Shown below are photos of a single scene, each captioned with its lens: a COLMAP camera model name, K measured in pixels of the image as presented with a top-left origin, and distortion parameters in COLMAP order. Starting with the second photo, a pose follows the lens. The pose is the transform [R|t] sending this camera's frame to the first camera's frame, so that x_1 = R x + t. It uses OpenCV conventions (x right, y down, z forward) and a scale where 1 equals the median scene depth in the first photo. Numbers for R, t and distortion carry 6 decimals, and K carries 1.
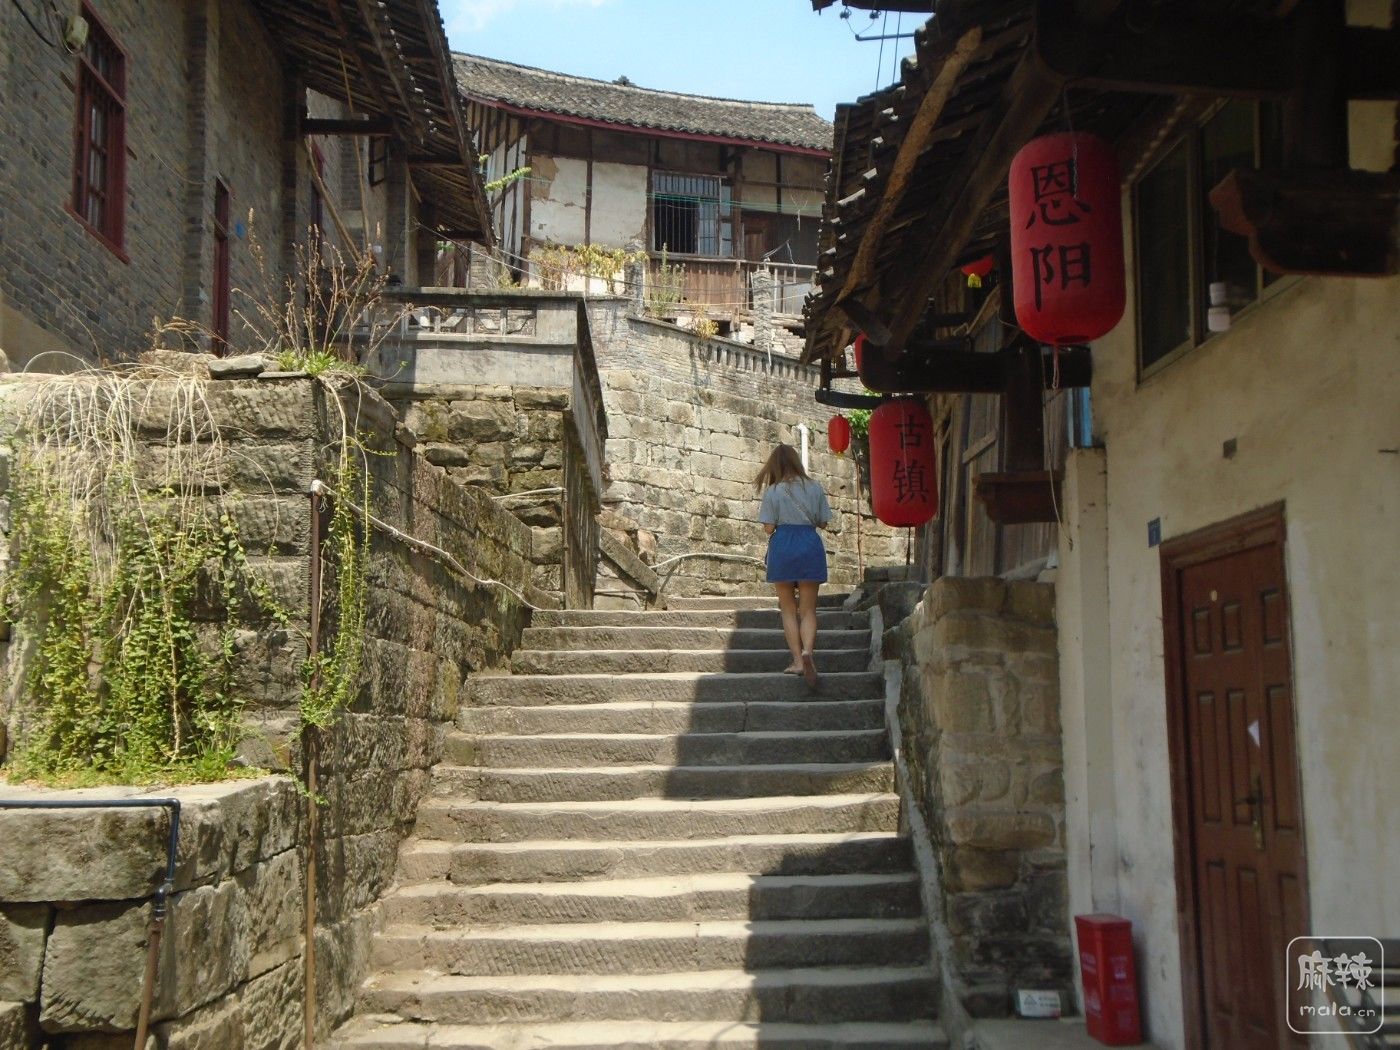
lens RADIAL K [[1703.9, 0, 700.0], [0, 1703.9, 525.0], [0, 0, 1]] dist [0.141782, -0.004726]
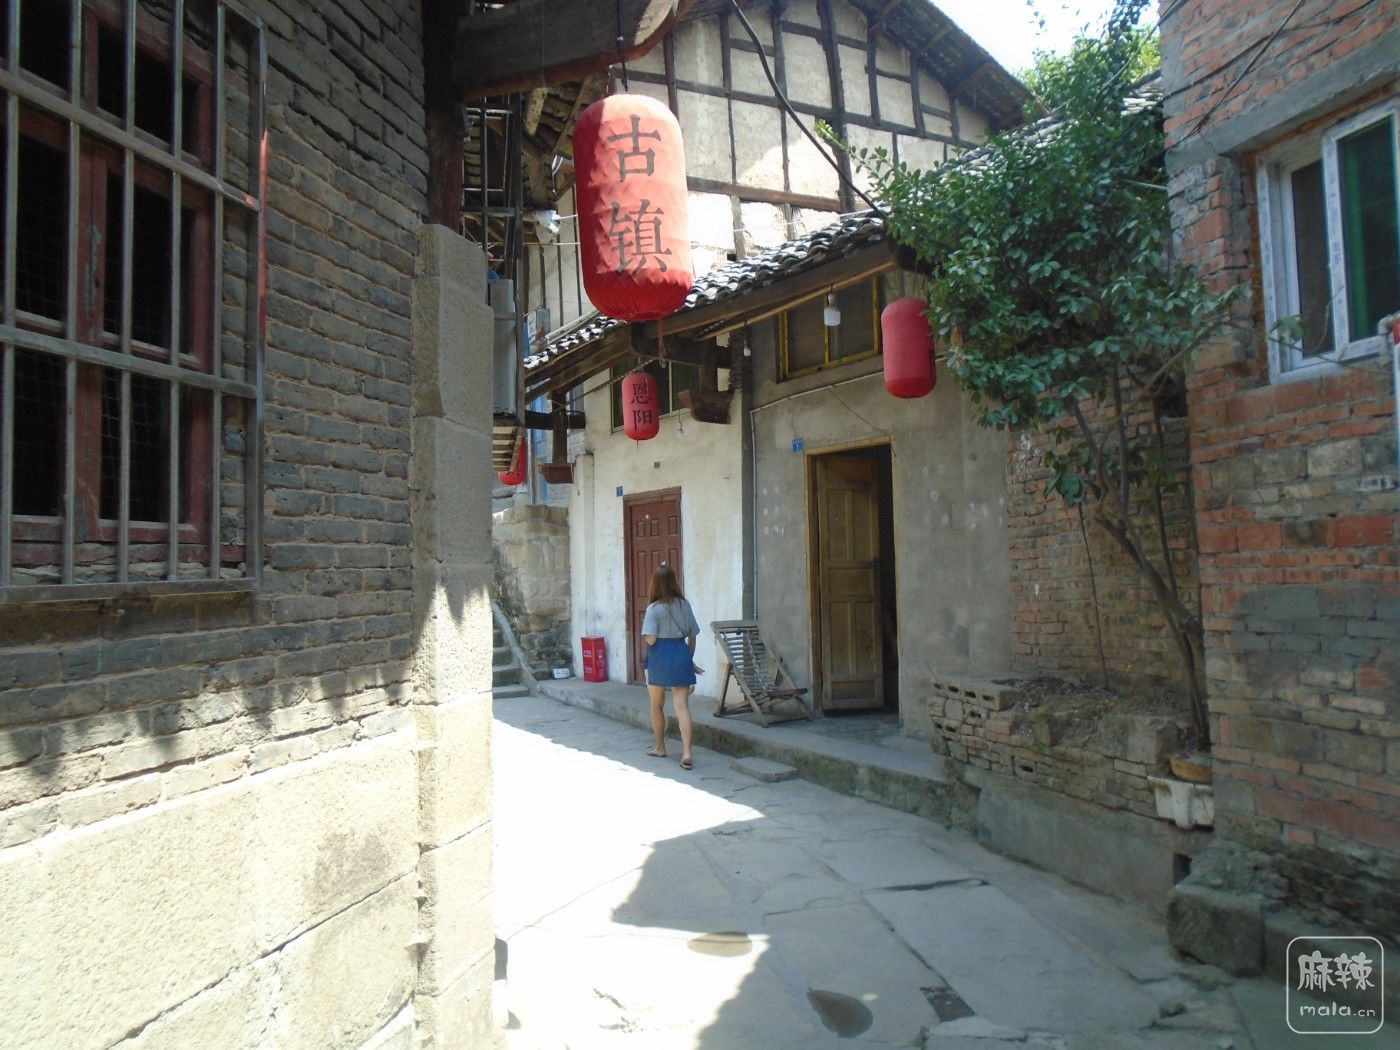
lens RADIAL K [[1073.8, 0, 691.7], [0, 1073.8, 514.4], [0, 0, 1]] dist [-0.000798, 0.002299]
pose [[0.884637, 0.008355, 0.466206, -0.220543], [-0.038267, 0.997768, 0.054731, -0.029791], [-0.464708, -0.066257, 0.882981, -0.276594]]
